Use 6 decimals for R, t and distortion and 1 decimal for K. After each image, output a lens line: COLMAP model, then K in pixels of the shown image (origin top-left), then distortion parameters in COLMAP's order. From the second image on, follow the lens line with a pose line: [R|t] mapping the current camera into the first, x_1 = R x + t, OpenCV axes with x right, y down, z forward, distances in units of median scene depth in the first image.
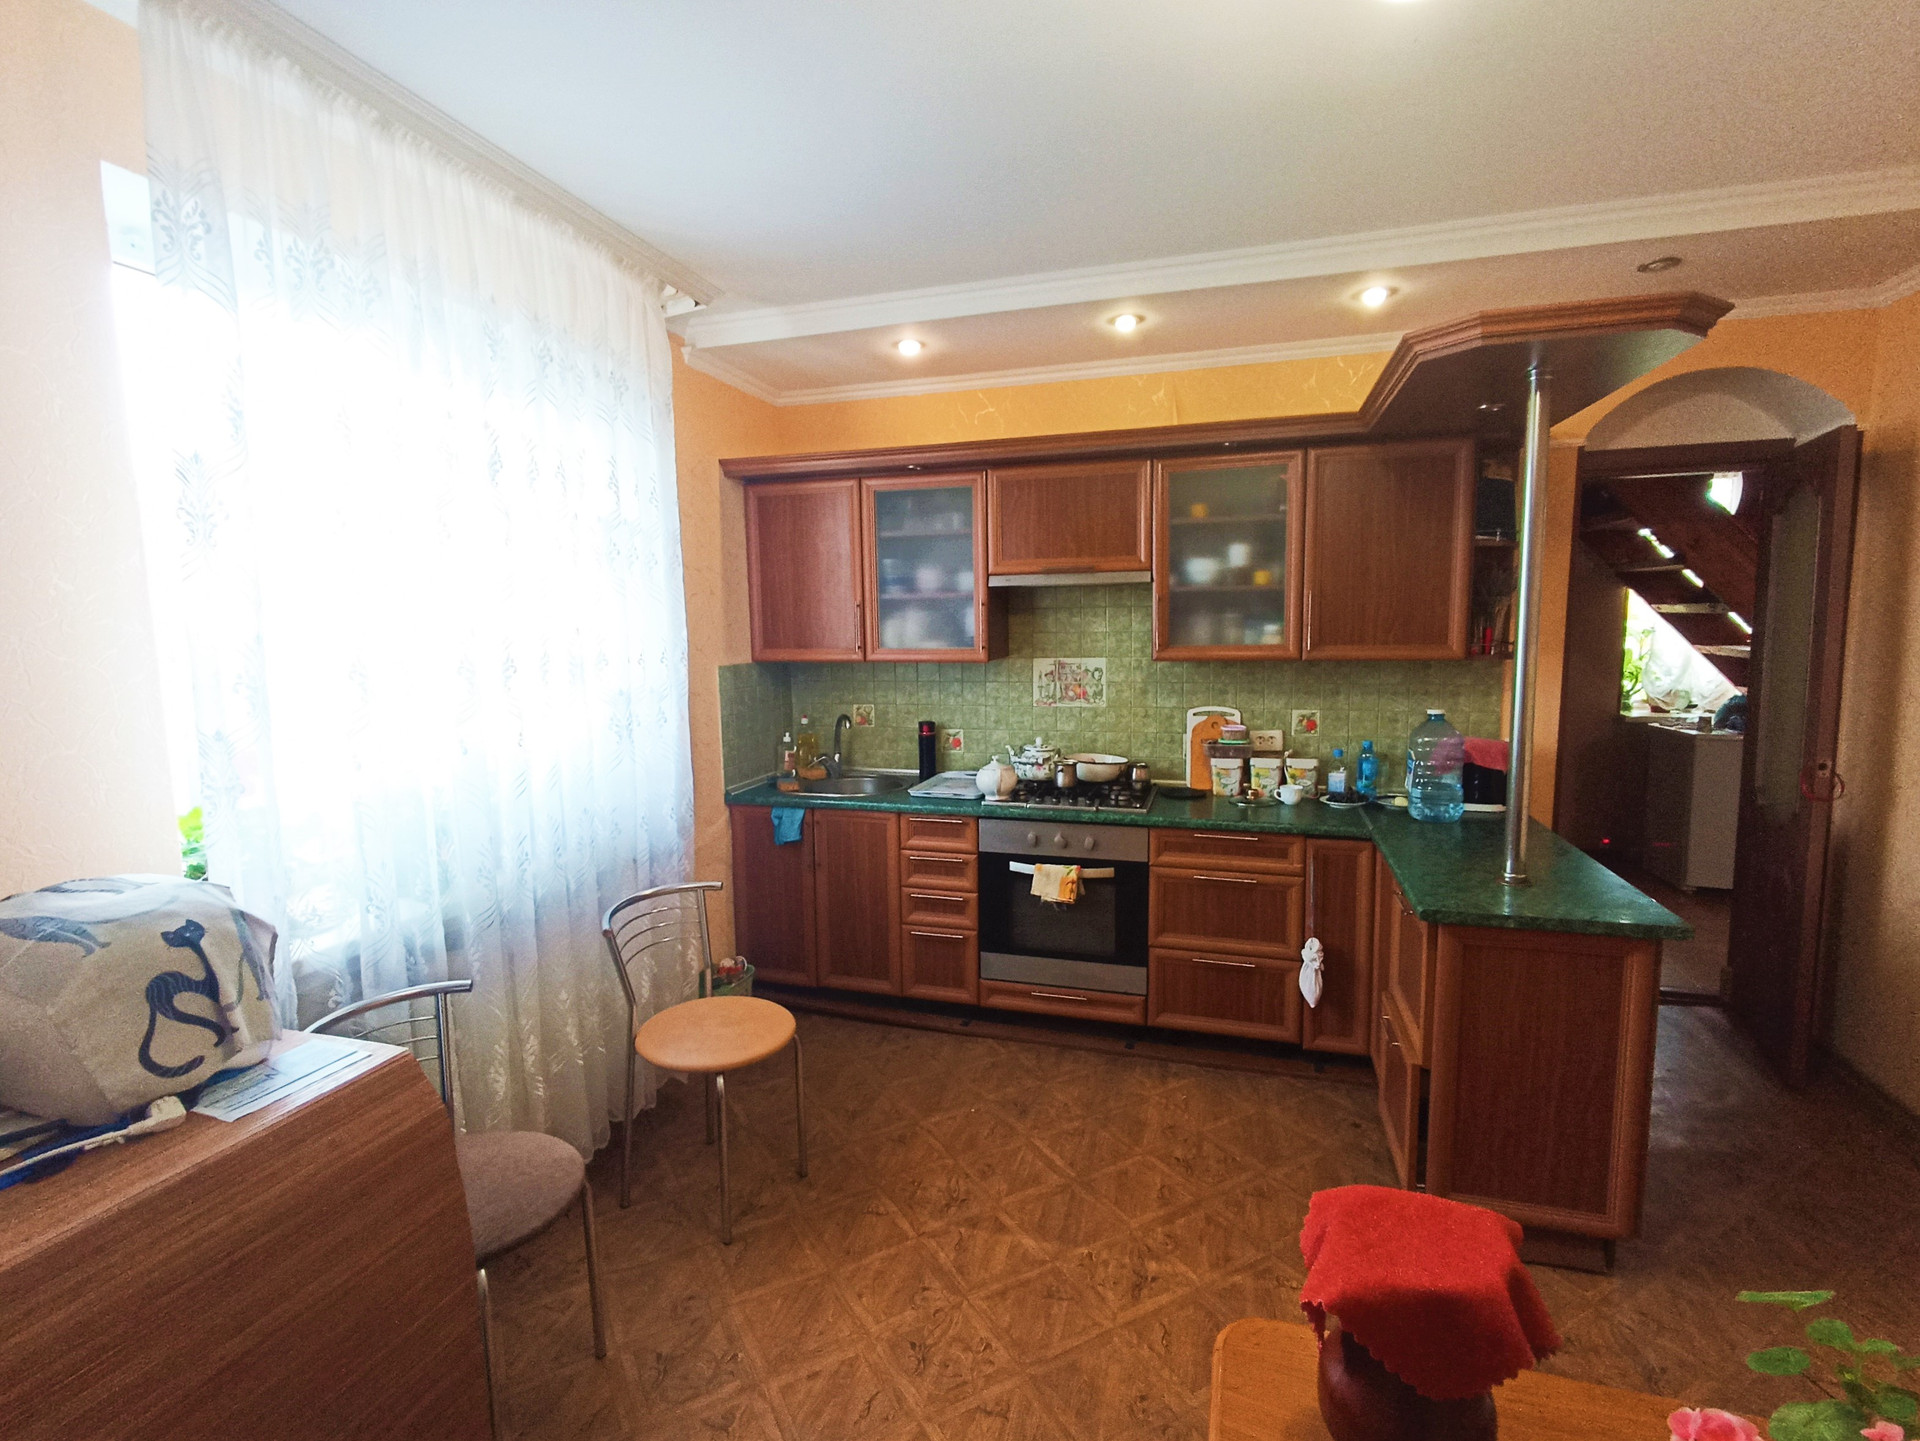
lens RADIAL K [[923.5, 0, 960.0], [0, 923.5, 720.5], [0, 0, 1]] dist [-0.000891, 0.000236]
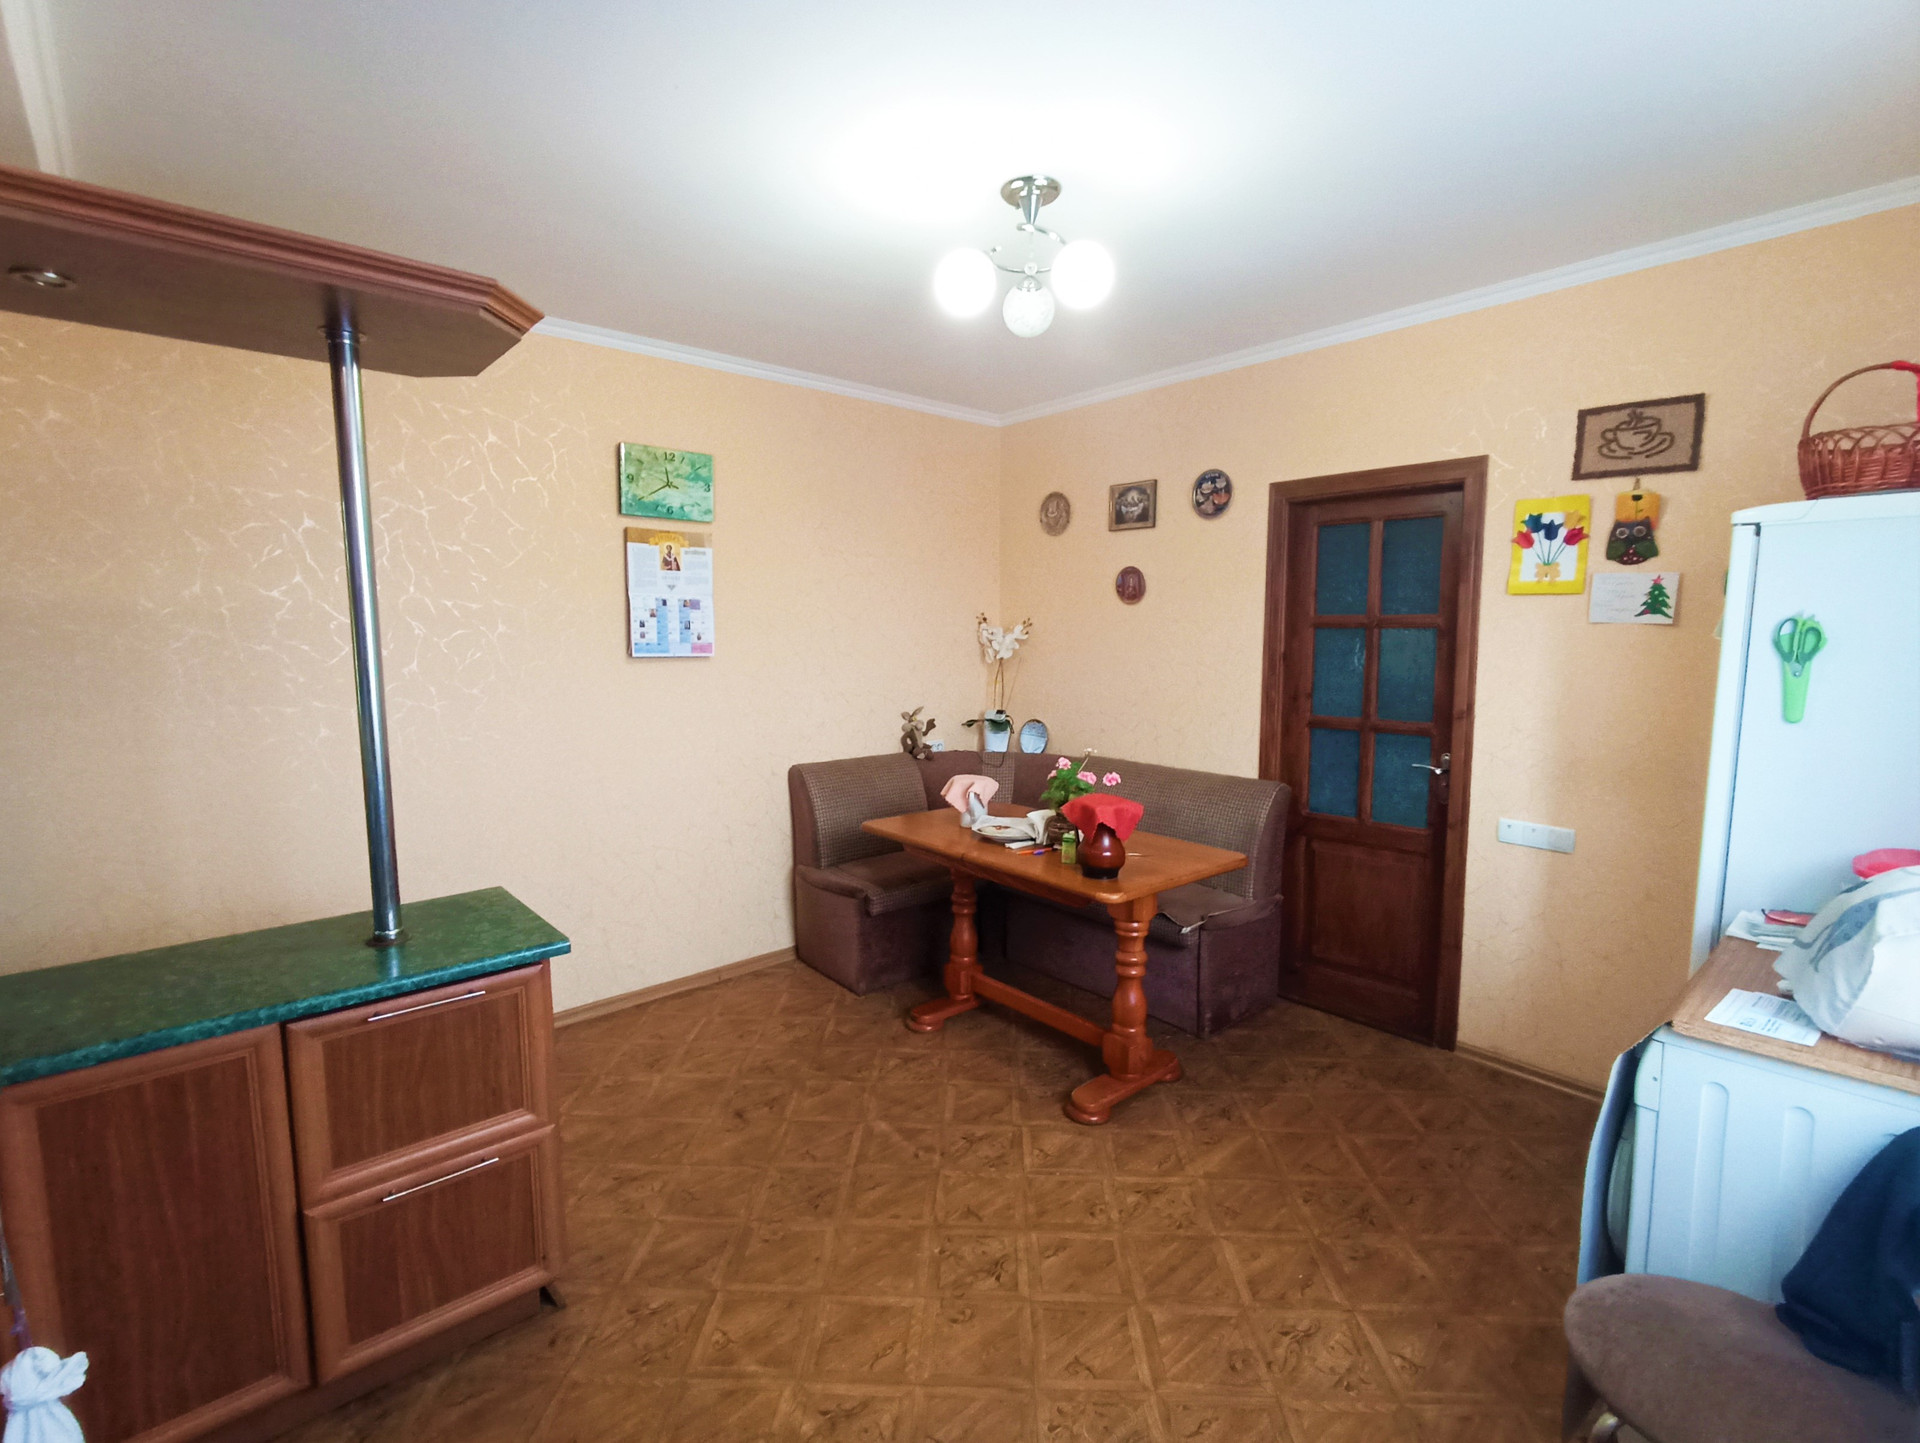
lens RADIAL K [[901.1, 0, 953.5], [0, 901.1, 723.2], [0, 0, 1]] dist [-0.000293, -0.000061]
pose [[-0.848872, -0.039535, 0.527118, -0.192117], [0.073740, 0.978592, 0.192148, -0.099904], [-0.523430, 0.201978, -0.827784, 0.974387]]
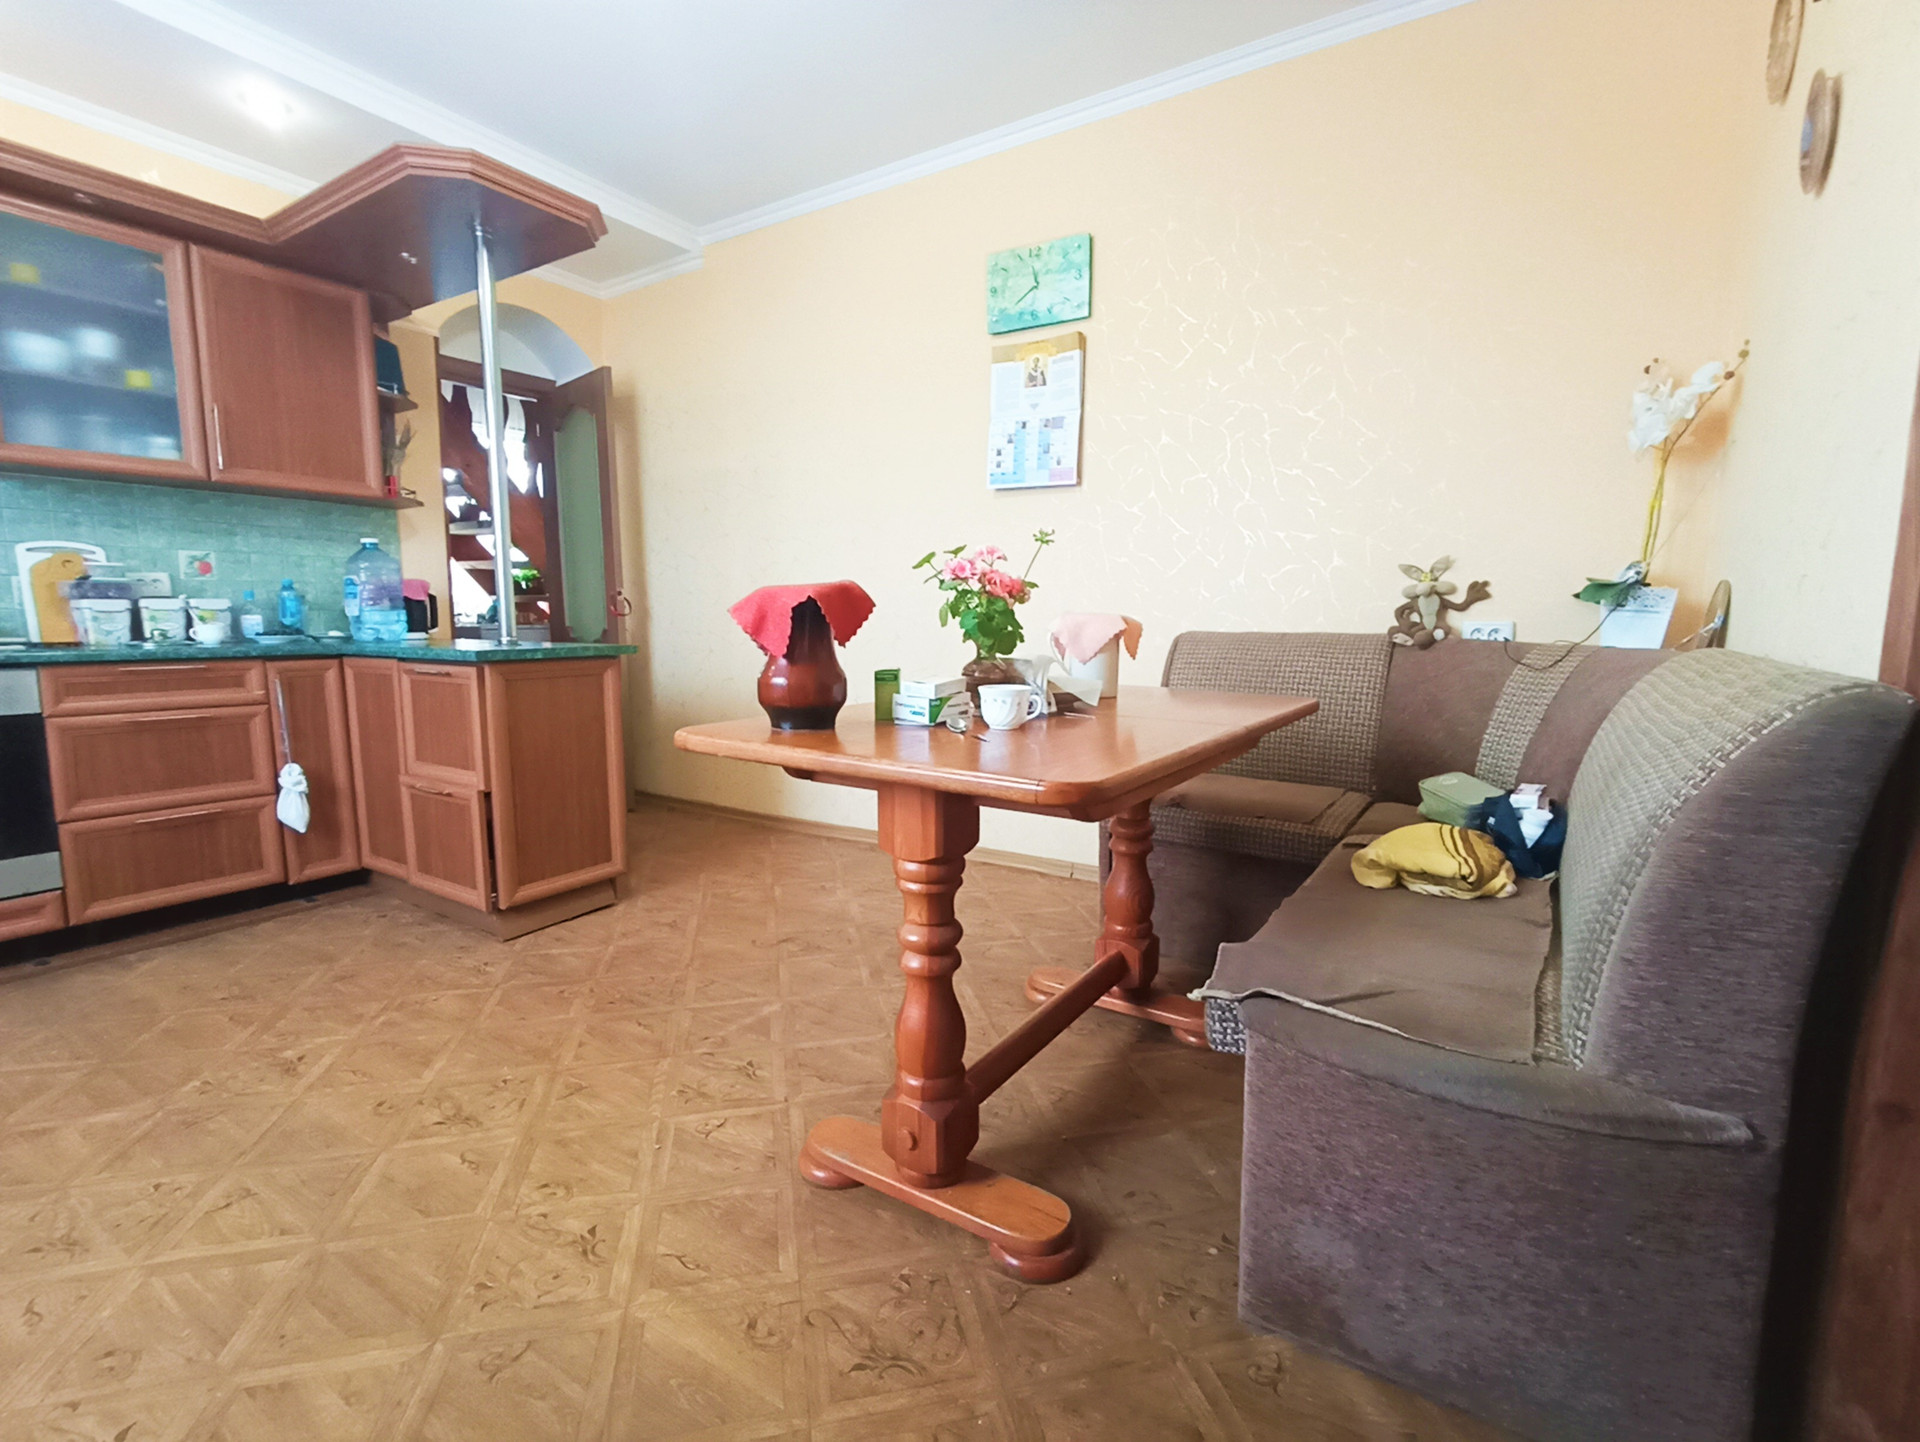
lens RADIAL K [[876.0, 0, 951.9], [0, 876.0, 722.3], [0, 0, 1]] dist [-0.001107, 0.000030]
pose [[0.282412, -0.104725, 0.953560, -0.269912], [0.100109, 0.991813, 0.079277, 0.173074], [-0.954055, 0.073072, 0.290583, 0.059007]]
